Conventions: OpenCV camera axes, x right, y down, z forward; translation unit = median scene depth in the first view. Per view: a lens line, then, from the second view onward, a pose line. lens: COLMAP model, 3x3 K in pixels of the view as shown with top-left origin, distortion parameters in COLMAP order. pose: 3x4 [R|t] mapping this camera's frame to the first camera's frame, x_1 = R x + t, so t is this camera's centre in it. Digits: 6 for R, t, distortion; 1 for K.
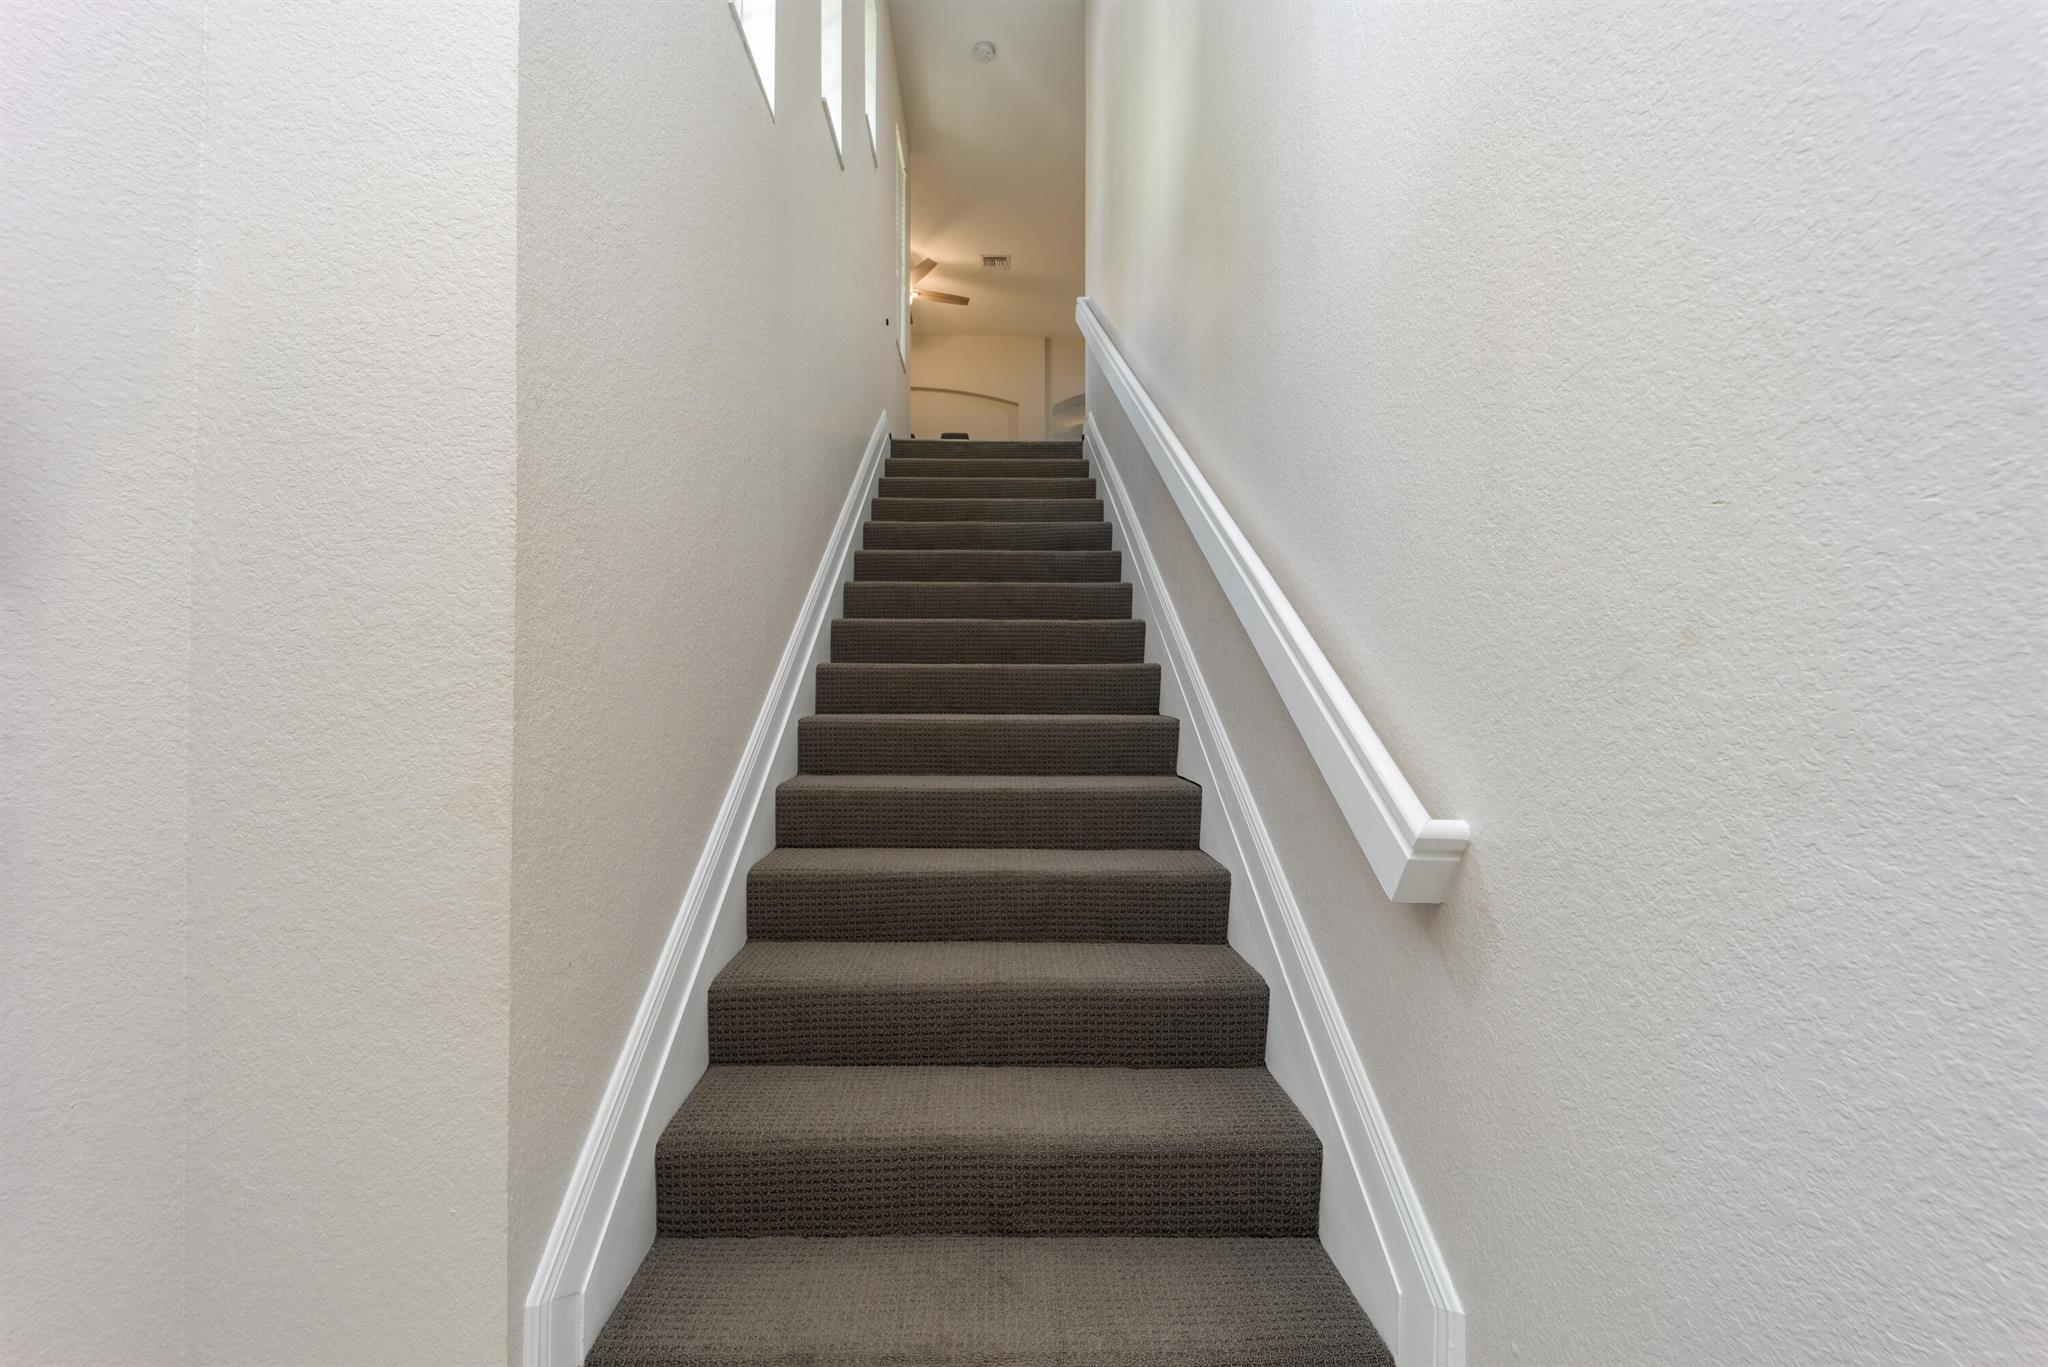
lens RADIAL K [[814.9, 0, 1014.6], [0, 814.9, 658.5], [0, 0, 1]] dist [0.028095, -0.021841]
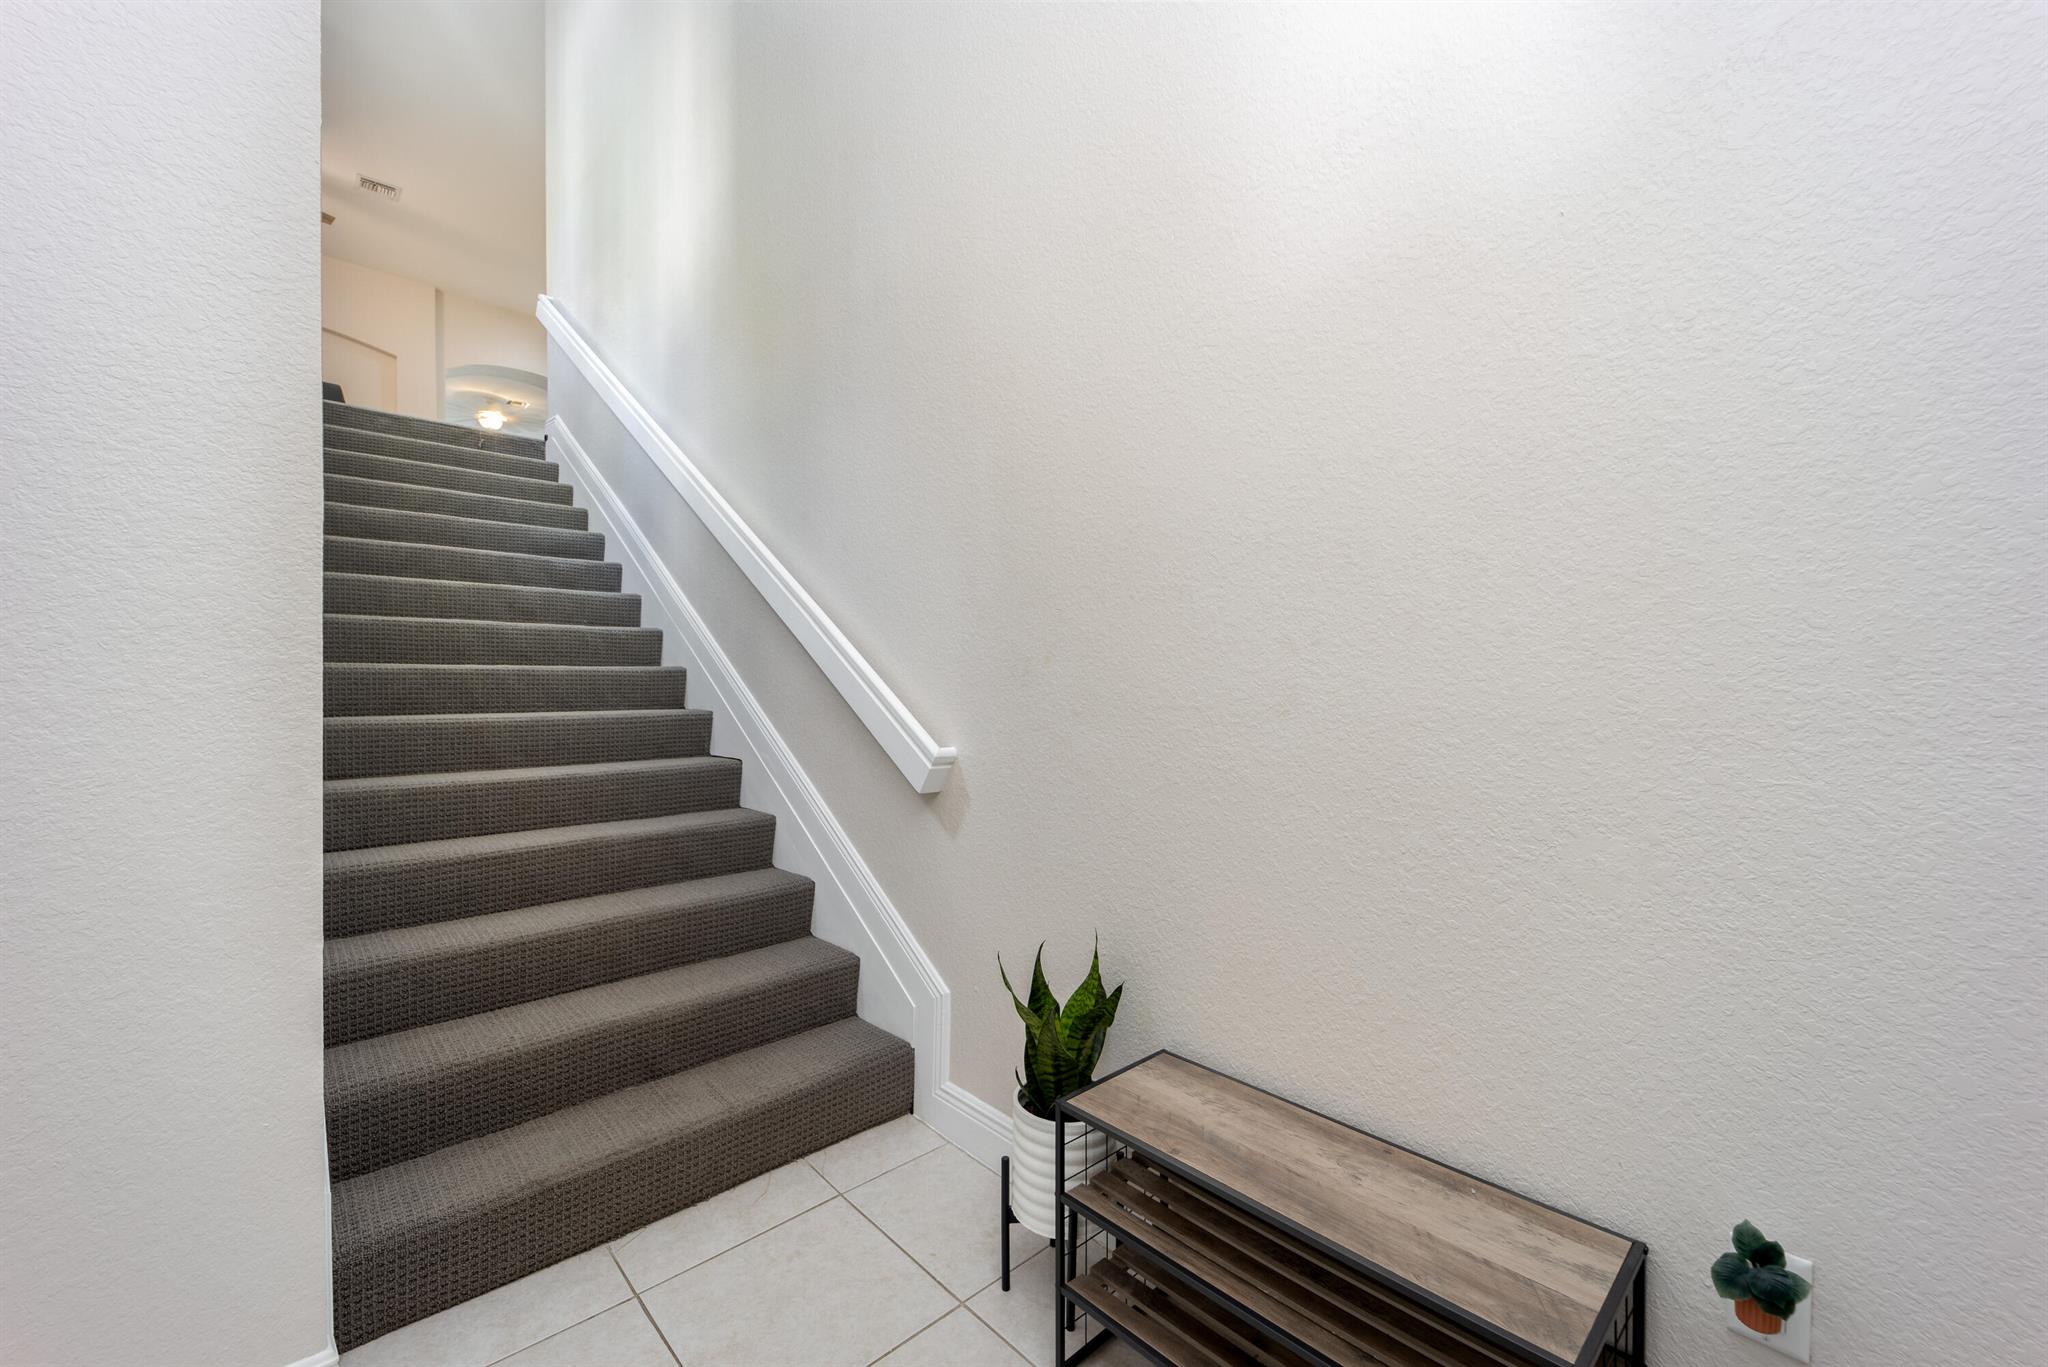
lens RADIAL K [[805.2, 0, 1026.7], [0, 805.2, 680.1], [0, 0, 1]] dist [0.044470, -0.021323]
pose [[0.741712, -0.001105, 0.670718, -0.401815], [-0.013883, 0.999759, 0.016999, -0.001933], [-0.670575, -0.021920, 0.741518, -0.362761]]
